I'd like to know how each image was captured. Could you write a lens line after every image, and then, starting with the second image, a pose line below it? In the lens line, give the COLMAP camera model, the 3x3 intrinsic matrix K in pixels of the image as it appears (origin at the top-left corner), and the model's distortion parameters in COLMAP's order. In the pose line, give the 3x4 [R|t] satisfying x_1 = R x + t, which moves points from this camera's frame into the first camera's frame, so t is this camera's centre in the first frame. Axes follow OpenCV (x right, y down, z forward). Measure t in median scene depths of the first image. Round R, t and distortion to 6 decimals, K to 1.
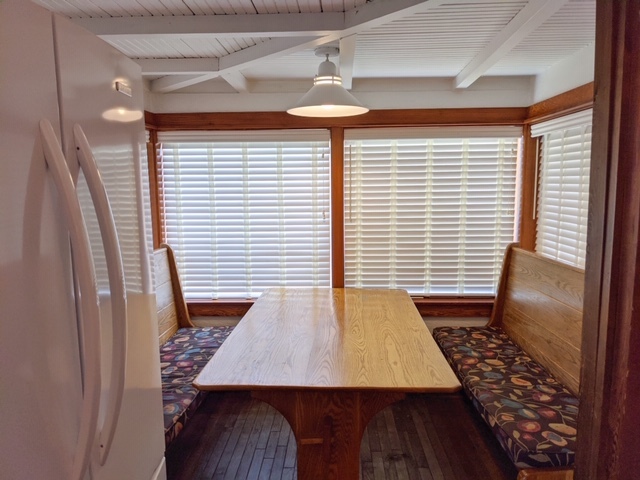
lens RADIAL K [[502.0, 0, 317.6], [0, 502.0, 243.7], [0, 0, 1]] dist [0.056938, -0.087528]
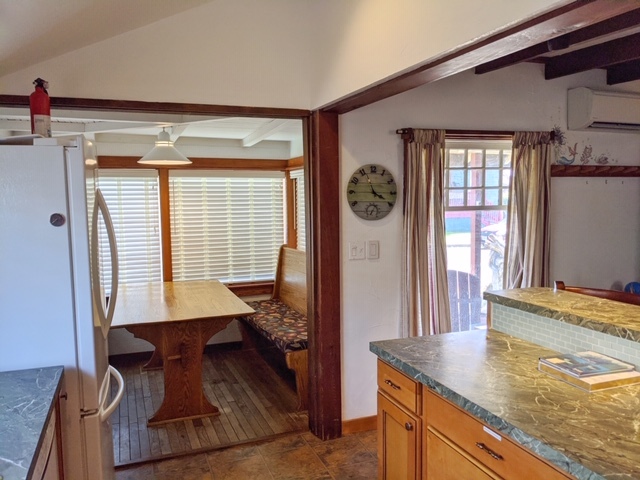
lens RADIAL K [[502.0, 0, 317.6], [0, 502.0, 243.7], [0, 0, 1]] dist [0.056938, -0.087528]
pose [[0.914963, -0.035627, 0.401963, -0.142418], [0.051536, 0.998255, -0.028830, 0.045759], [-0.400234, 0.047094, 0.915202, -0.466961]]
